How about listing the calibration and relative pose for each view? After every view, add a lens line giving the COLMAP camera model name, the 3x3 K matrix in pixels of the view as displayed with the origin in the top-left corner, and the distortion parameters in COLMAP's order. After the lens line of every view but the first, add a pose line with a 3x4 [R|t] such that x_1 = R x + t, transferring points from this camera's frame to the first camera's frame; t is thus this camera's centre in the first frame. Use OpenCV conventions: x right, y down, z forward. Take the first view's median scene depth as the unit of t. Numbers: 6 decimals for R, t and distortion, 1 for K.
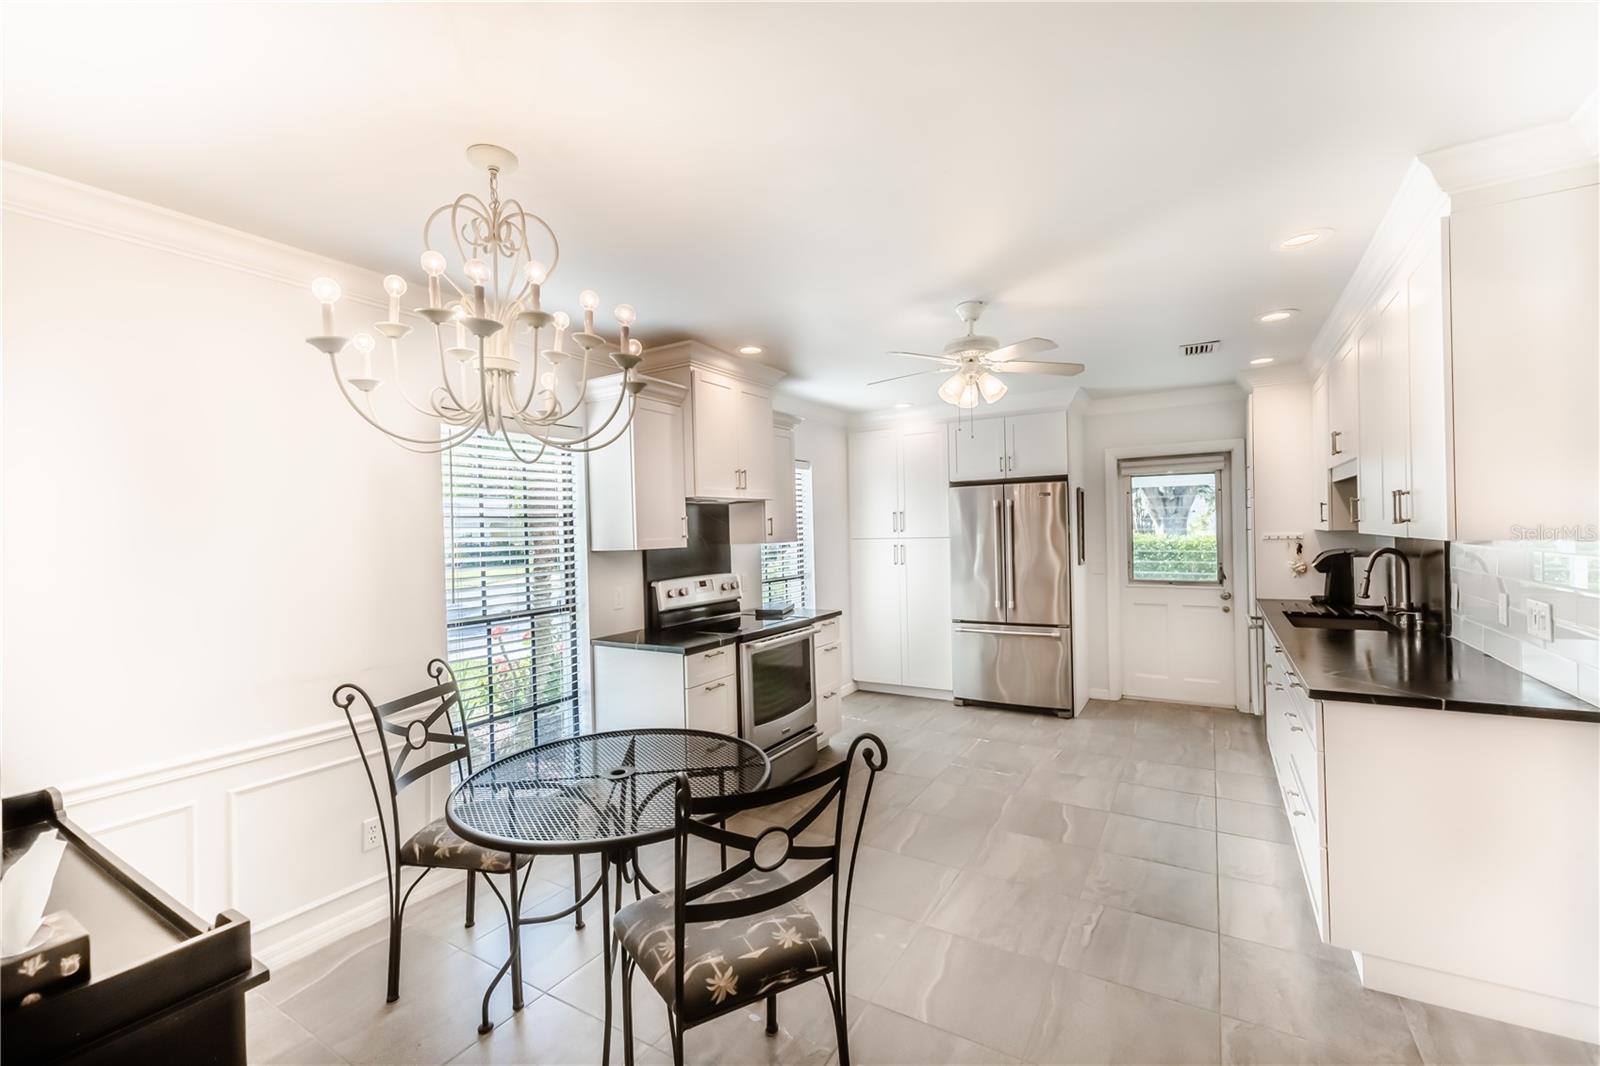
lens RADIAL K [[680.8, 0, 776.7], [0, 680.8, 538.2], [0, 0, 1]] dist [0.012013, -0.003406]
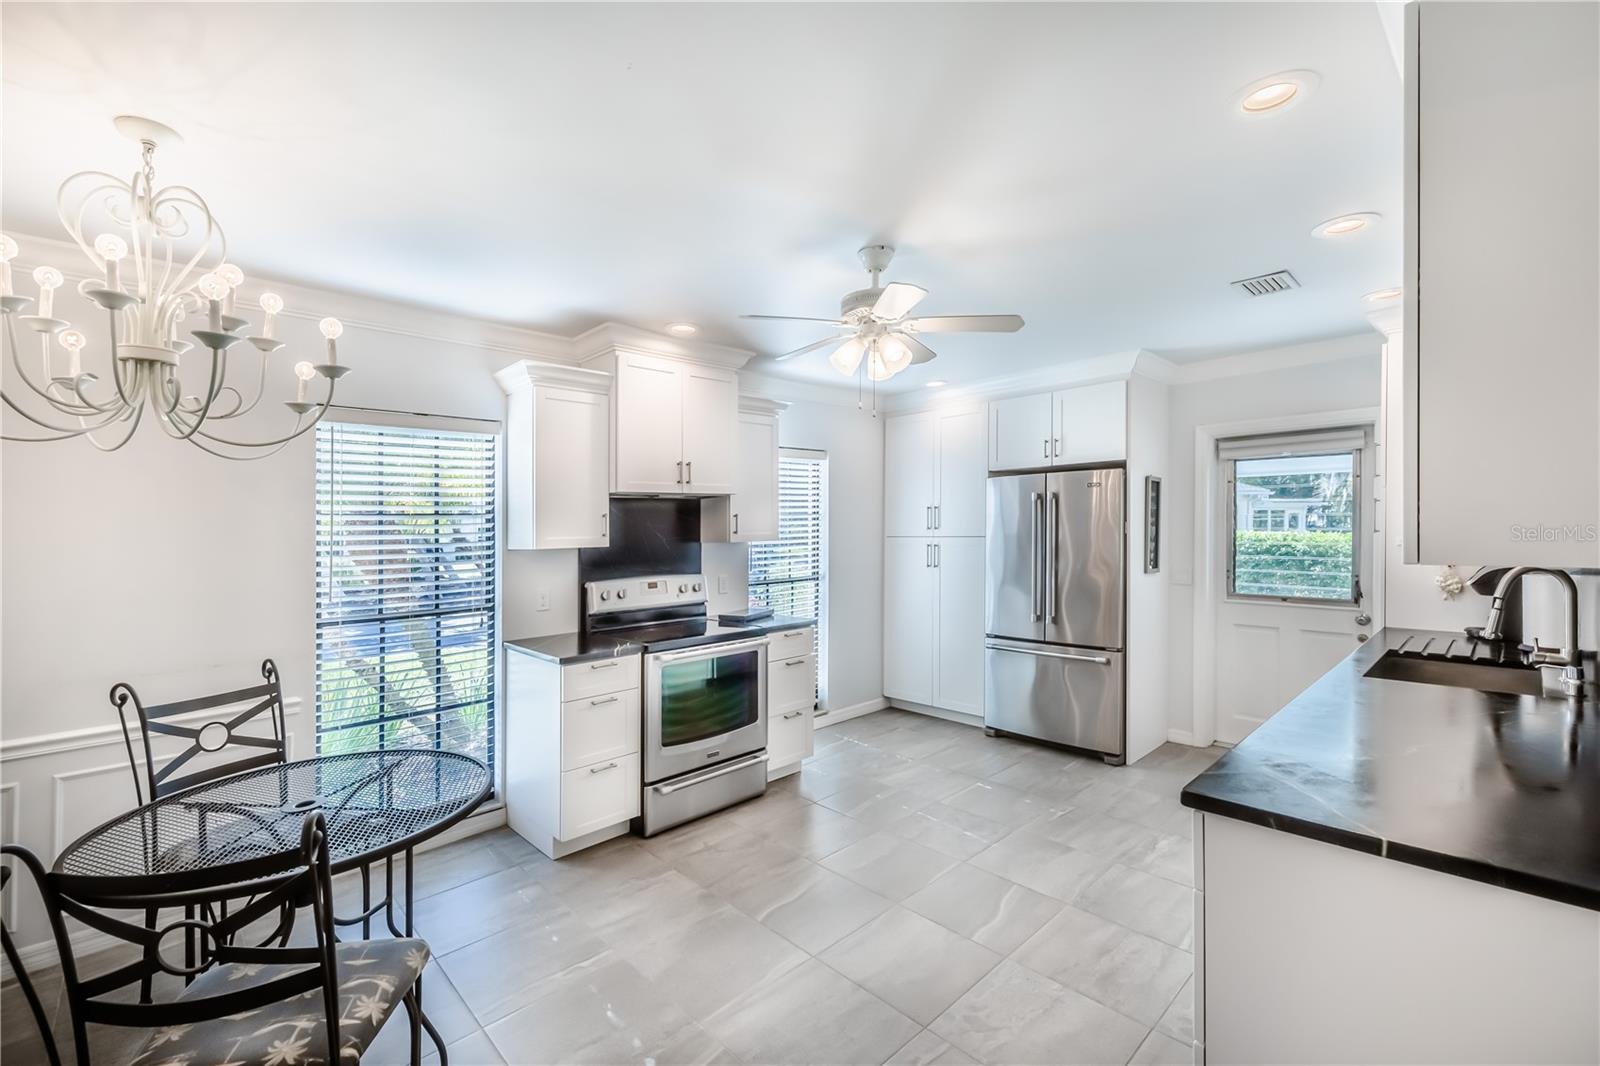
lens RADIAL K [[680.8, 0, 786.2], [0, 680.8, 533.3], [0, 0, 1]] dist [0.012013, -0.003406]
pose [[0.964648, 0.008998, -0.263388, 0.316080], [-0.007612, 0.999951, 0.006283, -0.011516], [0.263432, -0.004056, 0.964669, 0.155383]]
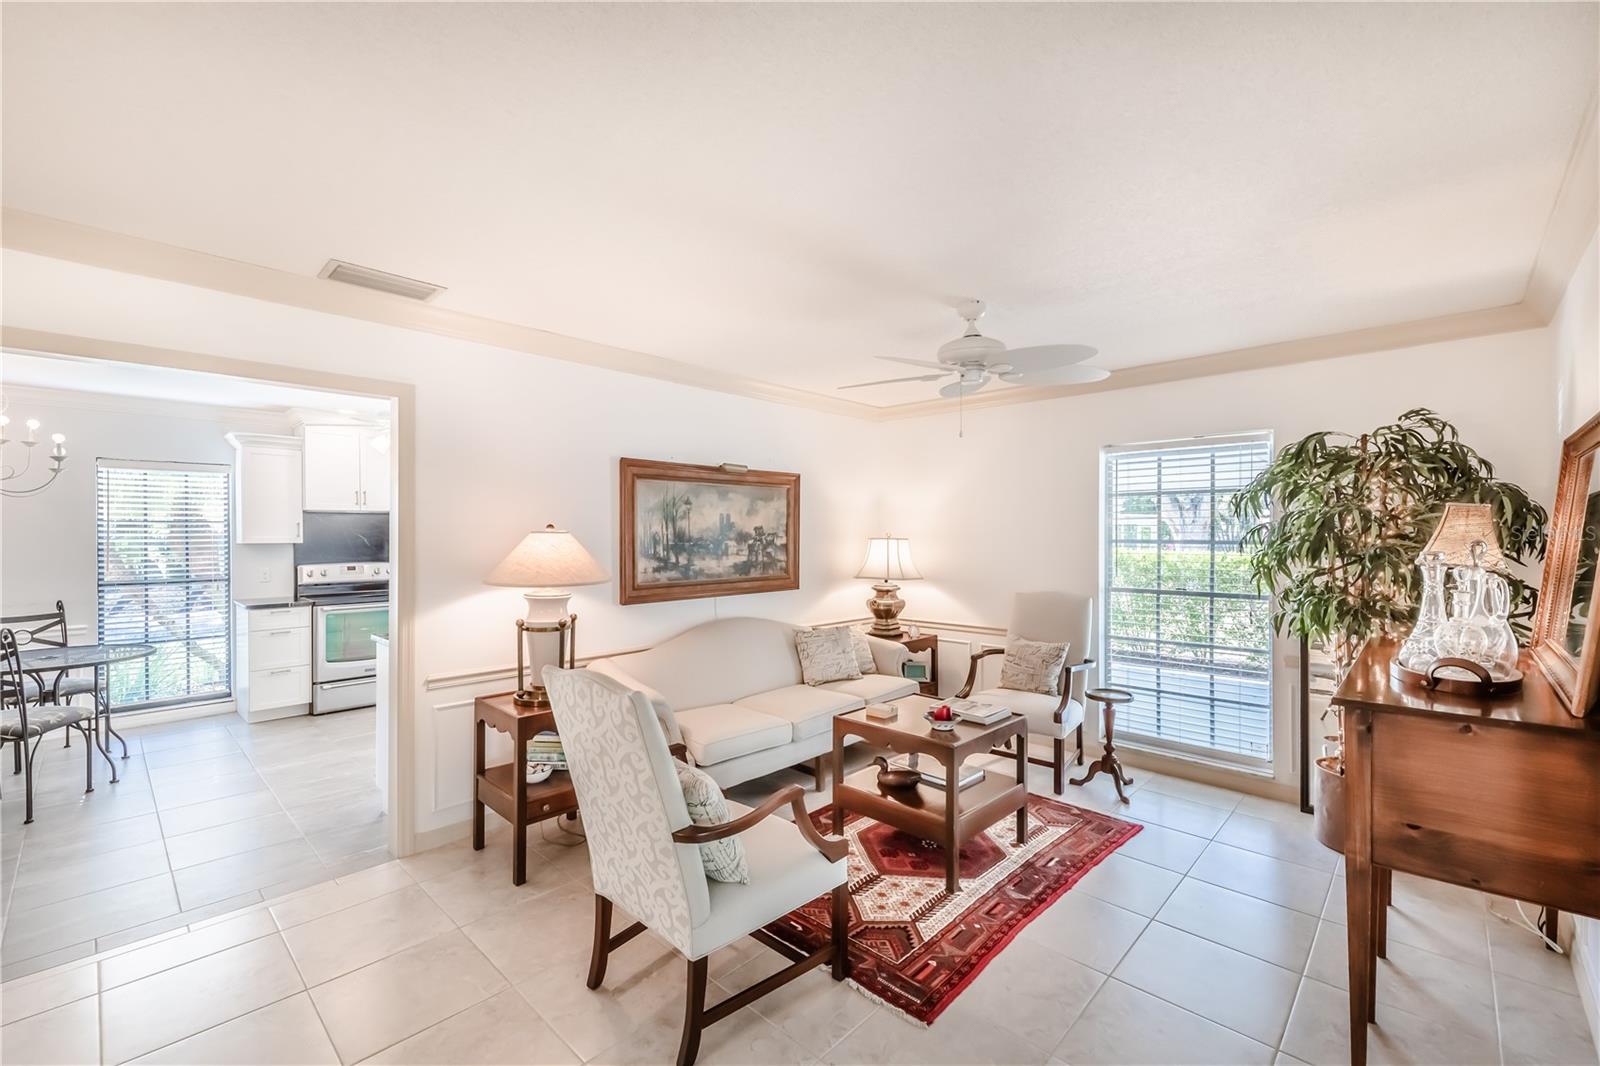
lens RADIAL K [[680.8, 0, 803.5], [0, 680.8, 545.9], [0, 0, 1]] dist [0.012013, -0.003406]
pose [[0.976996, 0.024567, -0.211837, 1.165693], [-0.022757, 0.999681, 0.010979, -0.019851], [0.212039, -0.005906, 0.977243, -0.230847]]
